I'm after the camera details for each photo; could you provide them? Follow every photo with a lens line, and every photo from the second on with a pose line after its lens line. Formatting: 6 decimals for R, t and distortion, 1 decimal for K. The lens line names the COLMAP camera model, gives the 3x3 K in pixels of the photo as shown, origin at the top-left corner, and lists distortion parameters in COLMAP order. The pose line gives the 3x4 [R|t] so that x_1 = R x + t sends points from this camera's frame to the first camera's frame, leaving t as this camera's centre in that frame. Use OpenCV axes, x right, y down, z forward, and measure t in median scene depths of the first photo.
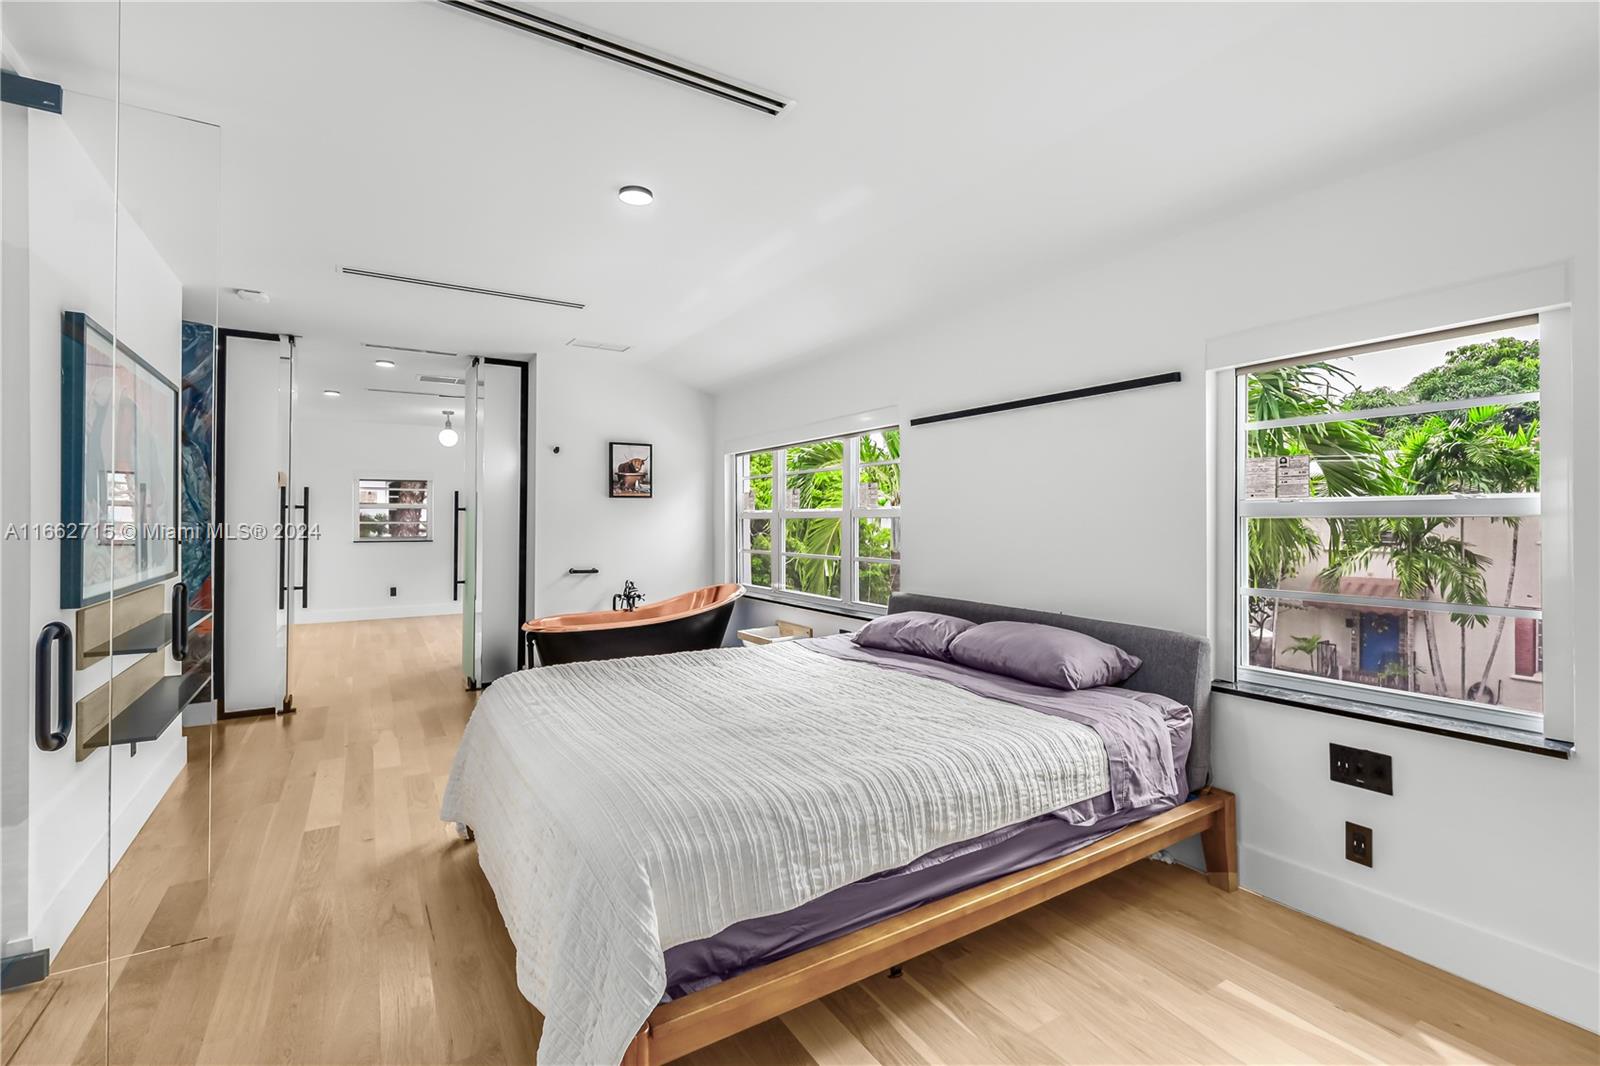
lens RADIAL K [[699.2, 0, 796.4], [0, 699.2, 520.9], [0, 0, 1]] dist [0.000863, 0.000031]
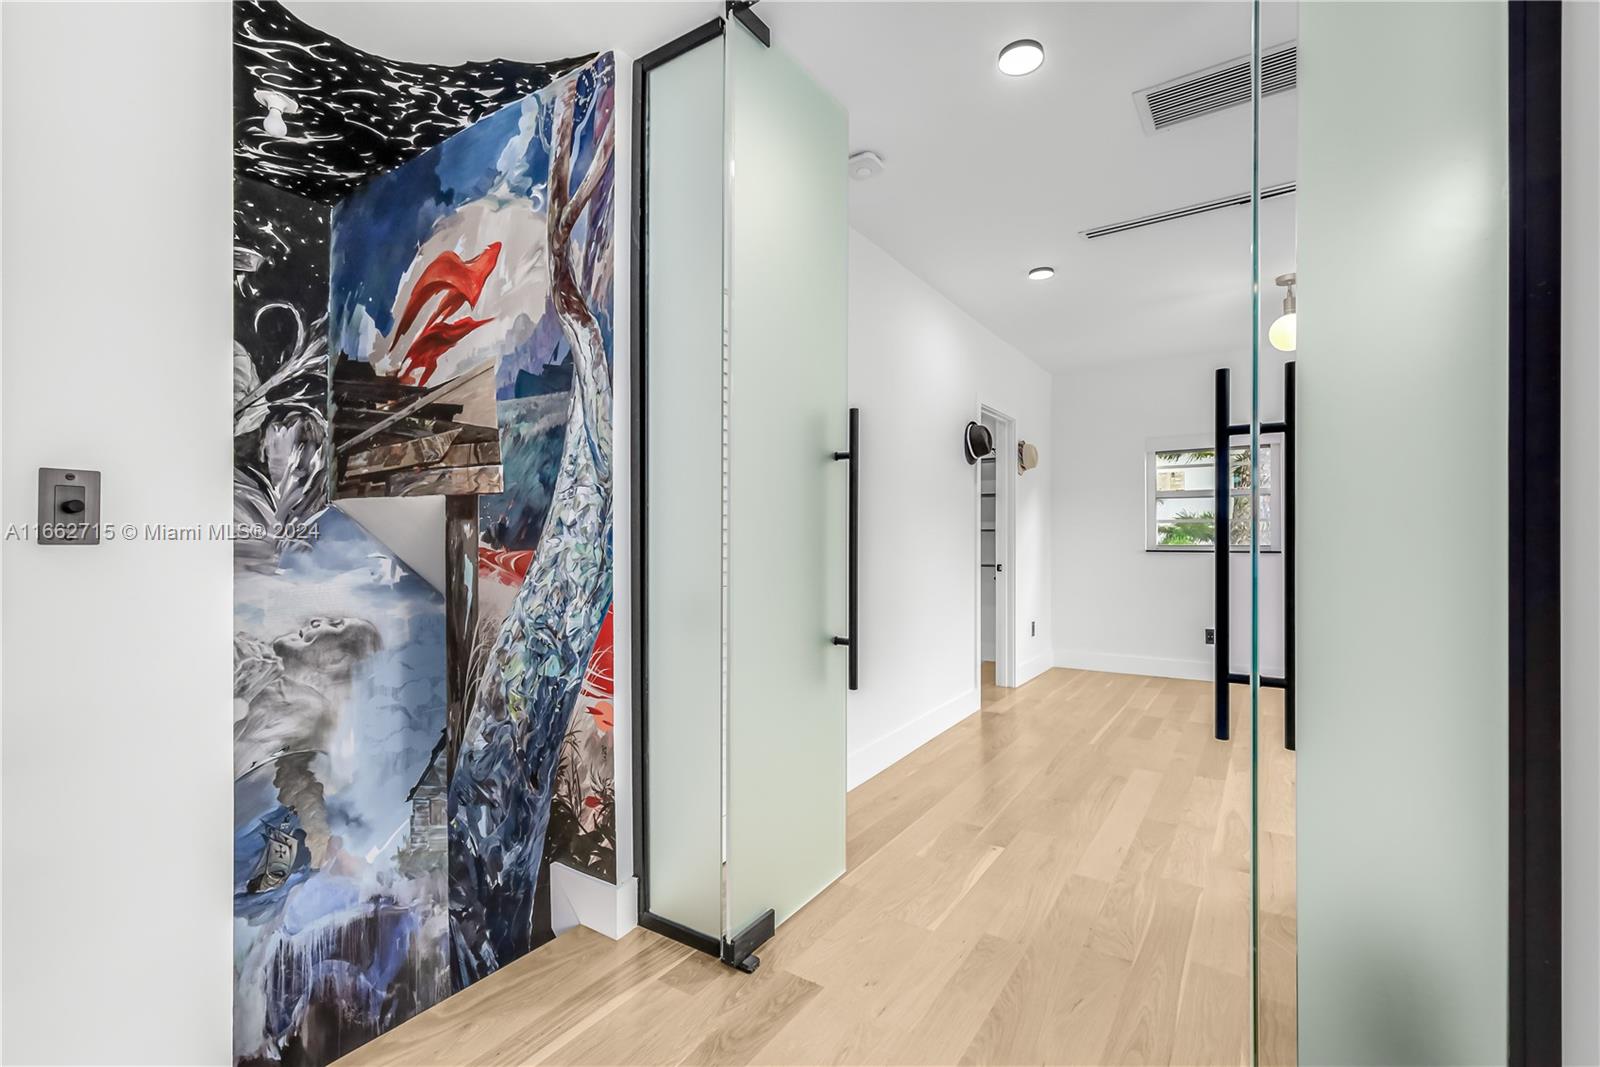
lens RADIAL K [[699.2, 0, 800.4], [0, 699.2, 535.8], [0, 0, 1]] dist [0.000863, 0.000031]
pose [[0.417081, -0.009583, -0.908819, -0.175997], [0.006511, 0.999950, -0.007556, 0.017933], [0.908846, -0.002765, 0.417123, 0.429718]]
